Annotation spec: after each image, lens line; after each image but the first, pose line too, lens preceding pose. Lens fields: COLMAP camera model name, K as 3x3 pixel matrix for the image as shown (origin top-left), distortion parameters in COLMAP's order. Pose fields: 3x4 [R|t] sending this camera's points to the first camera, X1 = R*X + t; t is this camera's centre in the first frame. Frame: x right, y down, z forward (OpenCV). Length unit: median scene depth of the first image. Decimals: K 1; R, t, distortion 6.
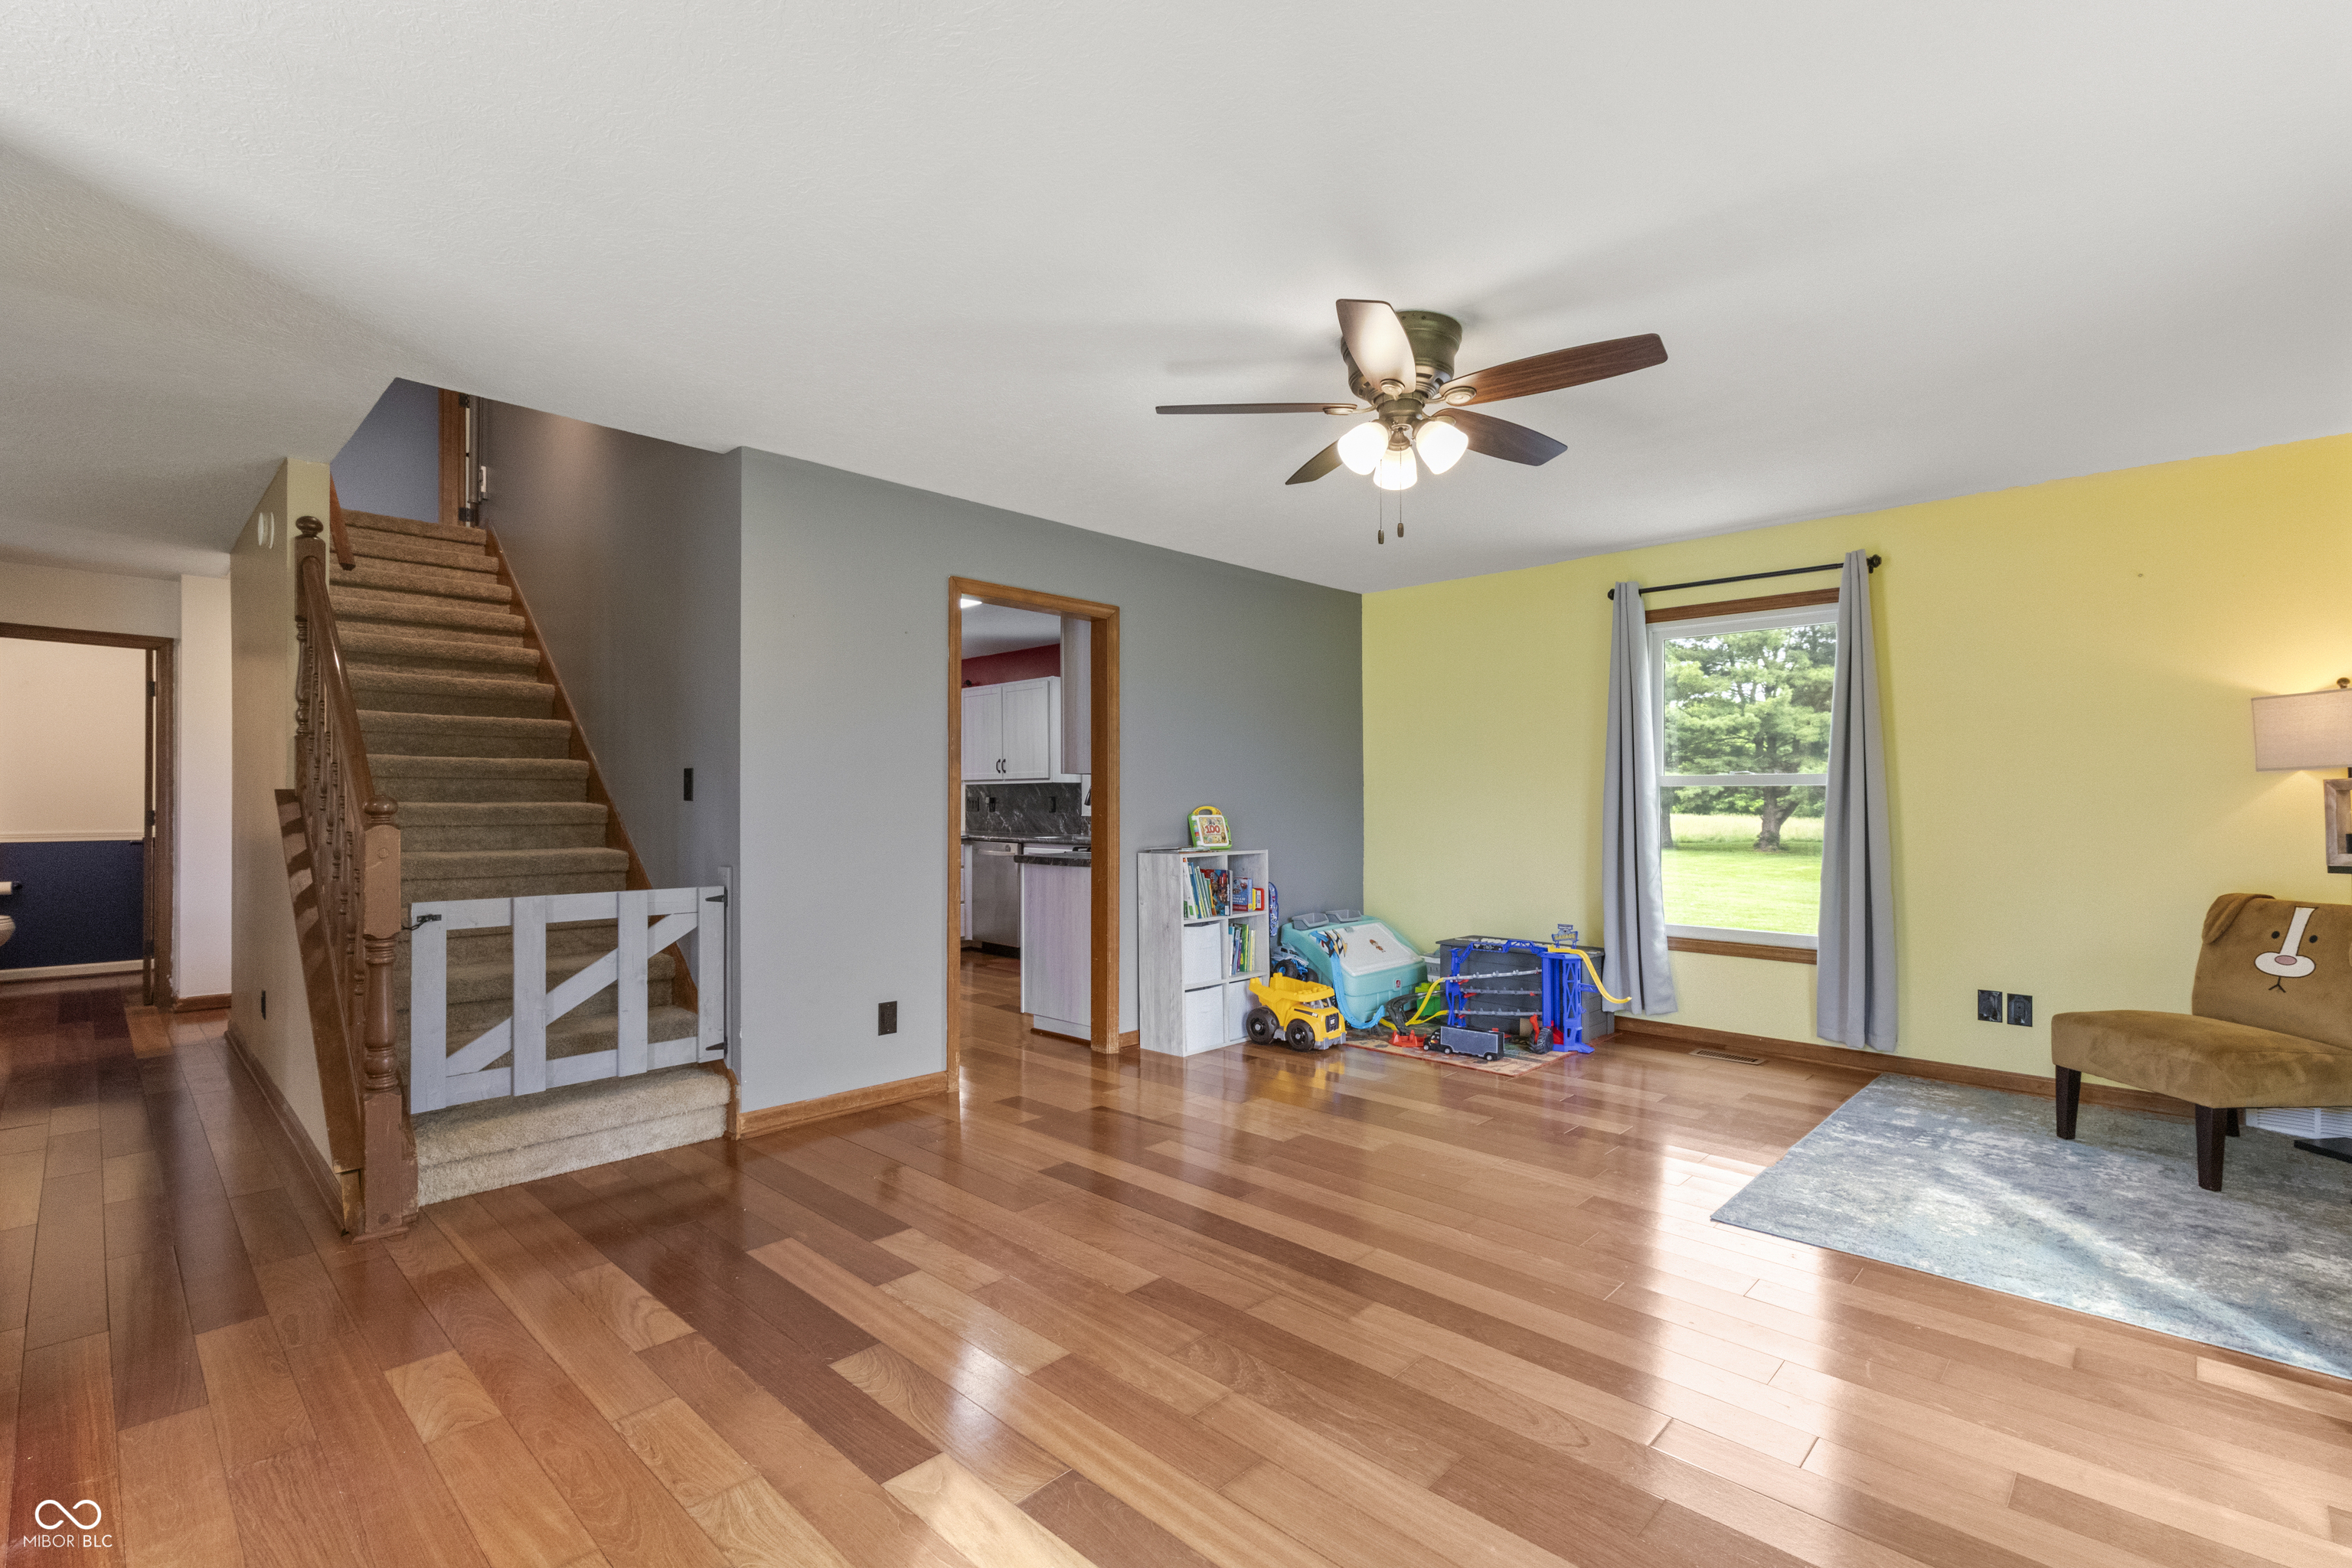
lens RADIAL K [[1064.8, 0, 1188.1], [0, 1064.8, 785.3], [0, 0, 1]] dist [0.004382, 0.000000]
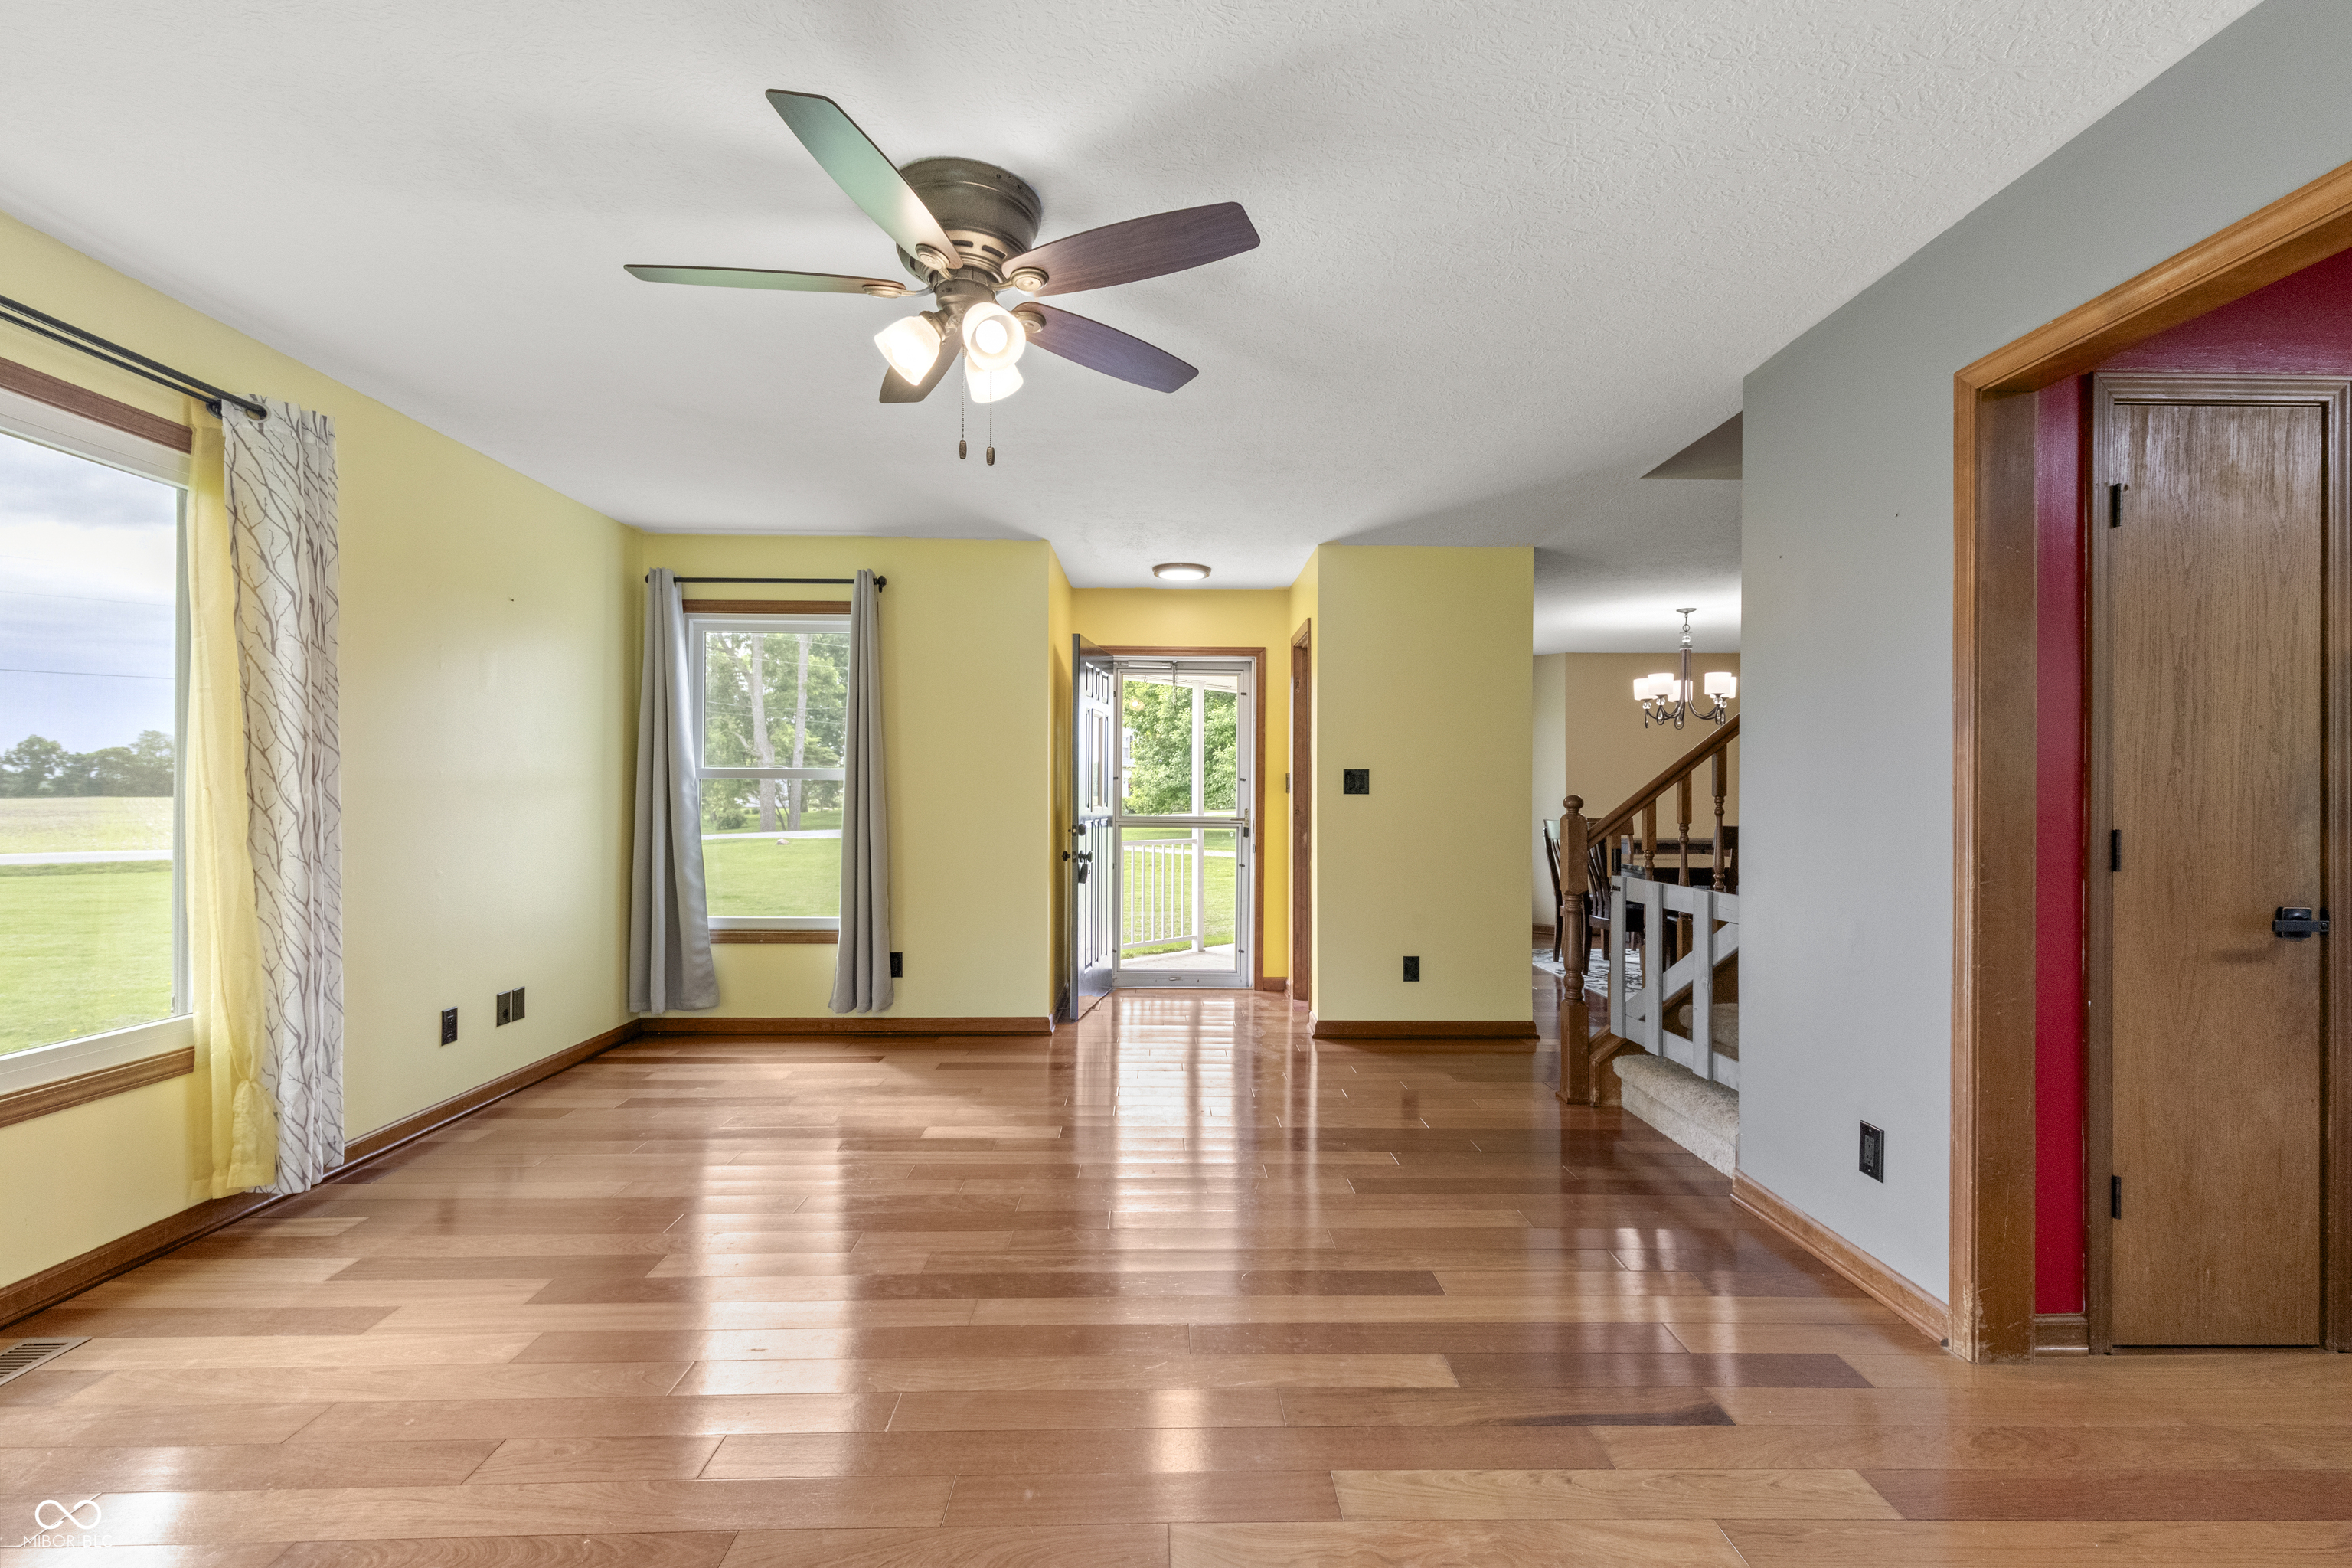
lens RADIAL K [[1049.6, 0, 1179.2], [0, 1049.6, 790.6], [0, 0, 1]] dist [0.000404, 0.000400]
pose [[-0.703223, -0.002683, -0.710964, 0.517755], [0.008935, 0.999881, -0.012611, 0.013176], [0.710913, -0.015221, -0.703115, 1.348200]]
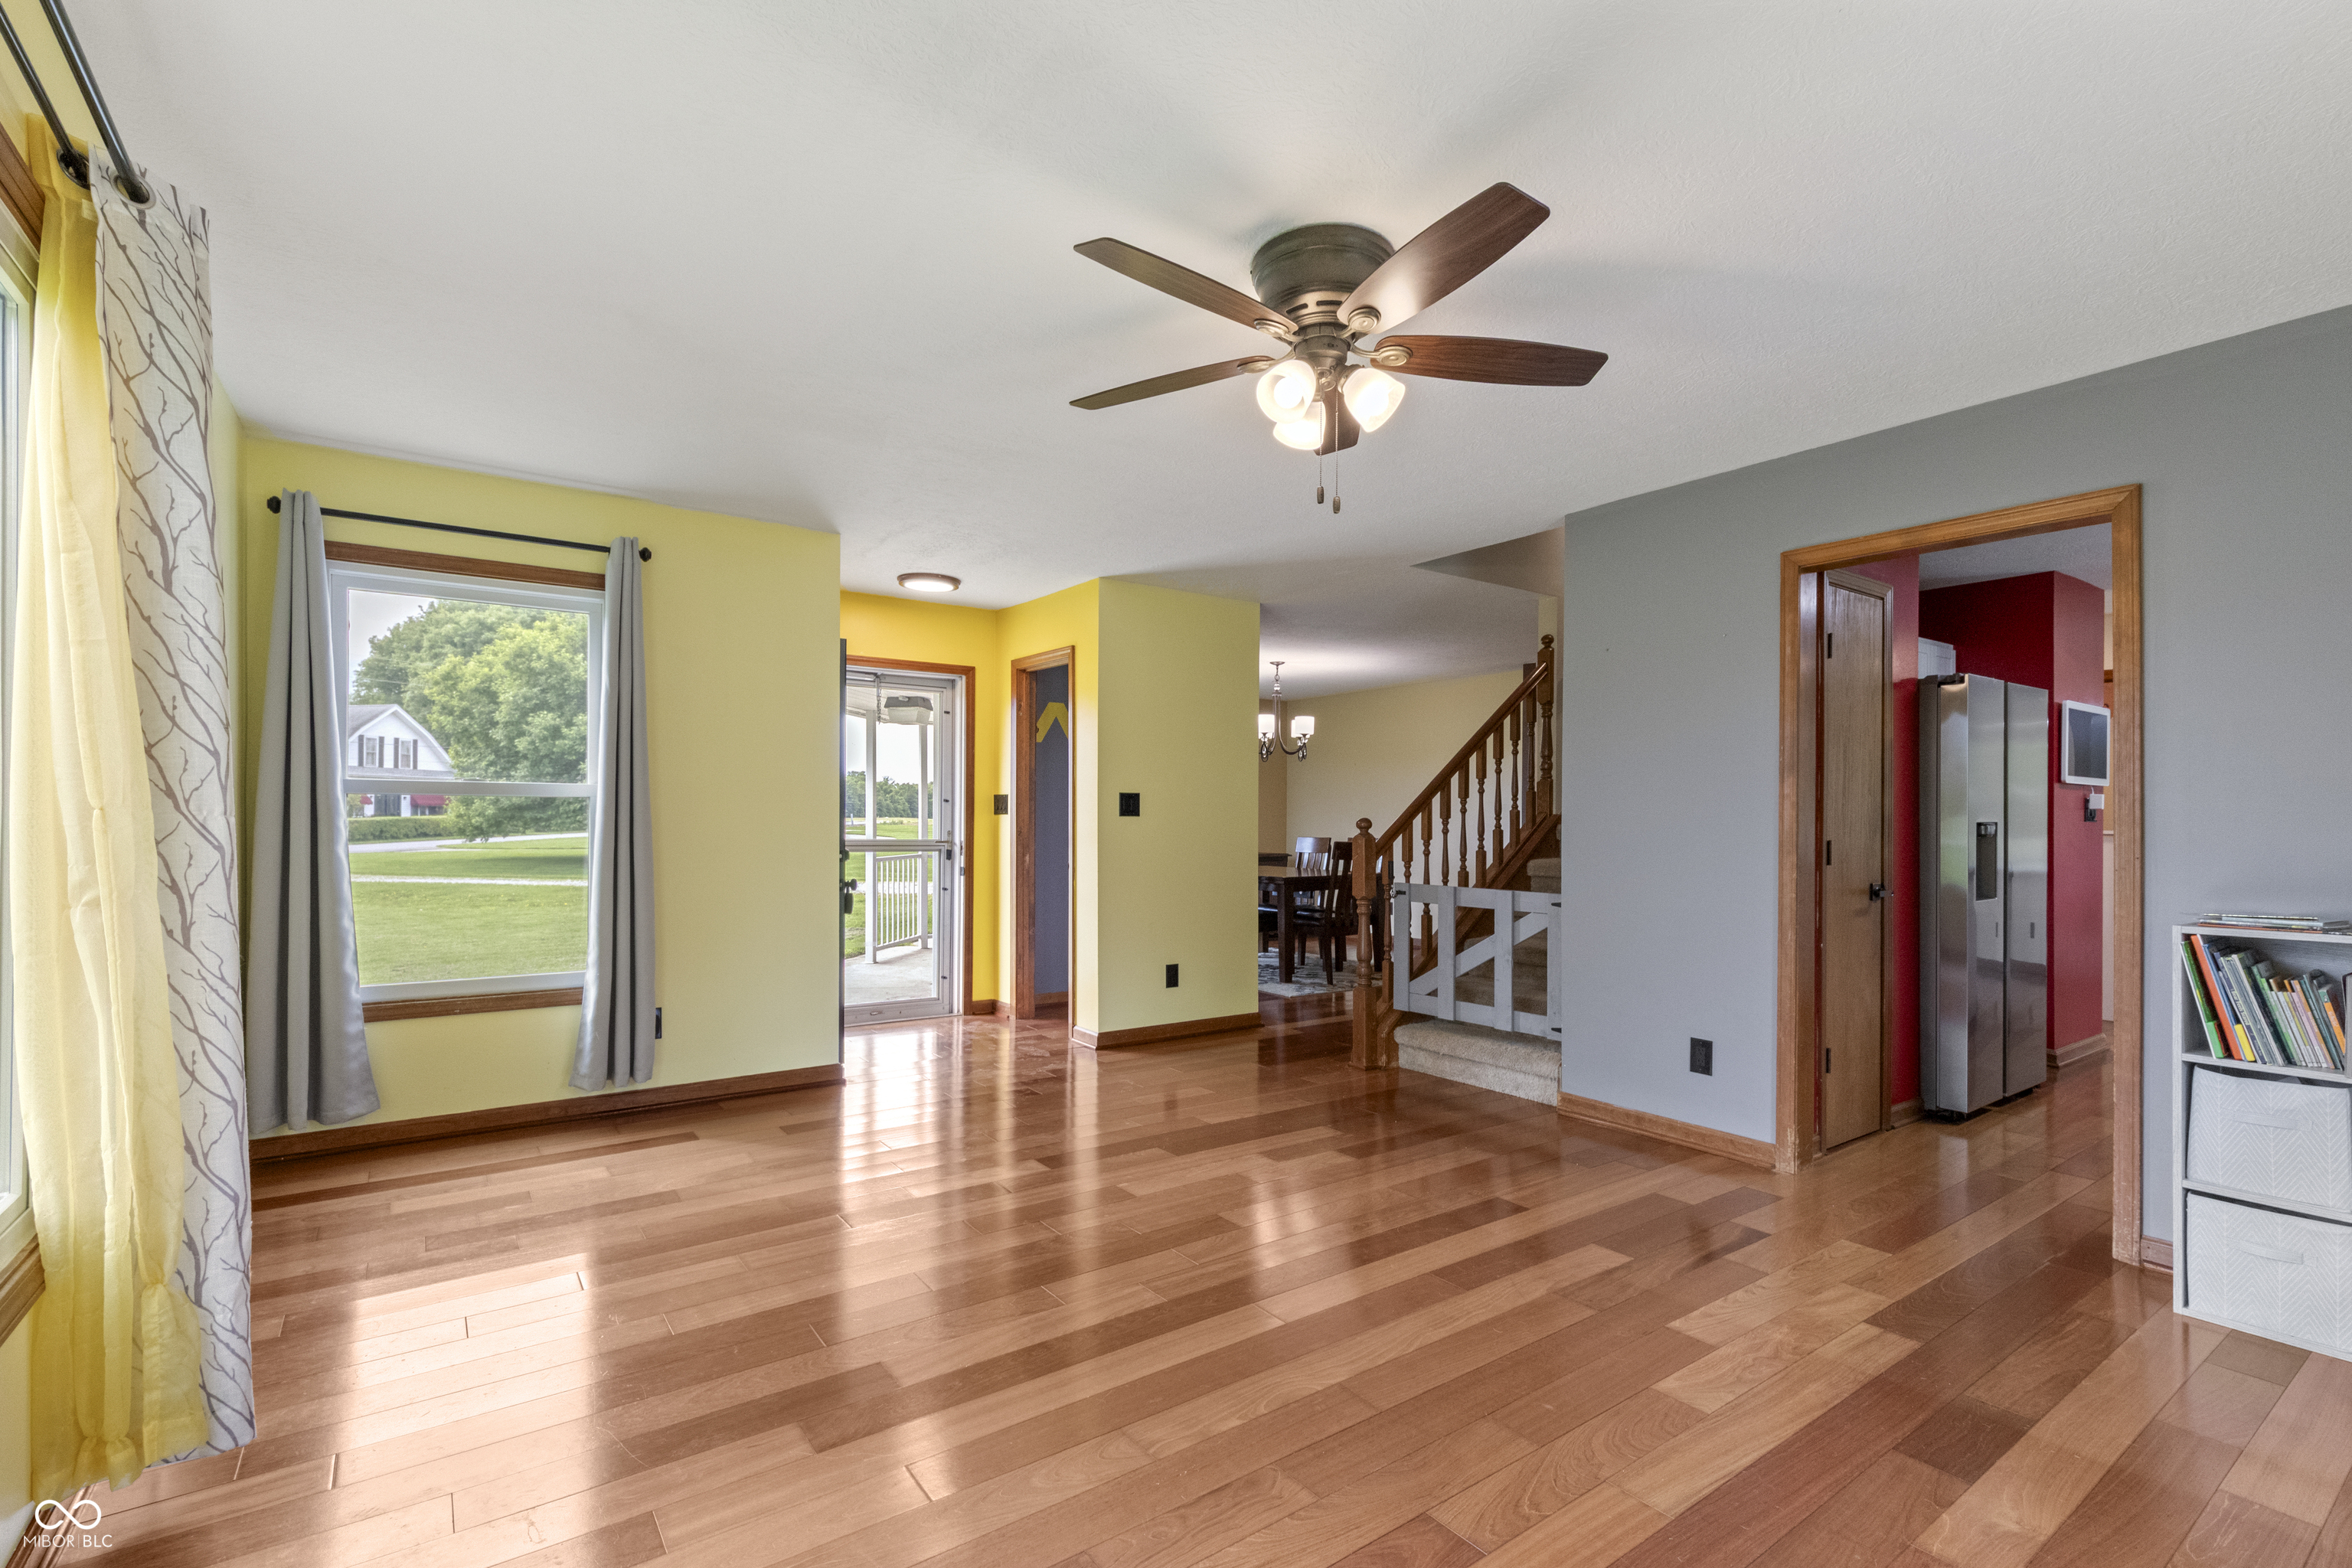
lens RADIAL K [[1067.4, 0, 1164.8], [0, 1067.4, 811.2], [0, 0, 1]] dist [0.002875, 0.000092]
pose [[-0.180465, -0.004127, -0.983573, 0.854723], [0.010422, 0.999927, -0.006108, 0.004280], [0.983526, -0.011353, -0.180409, 0.832184]]
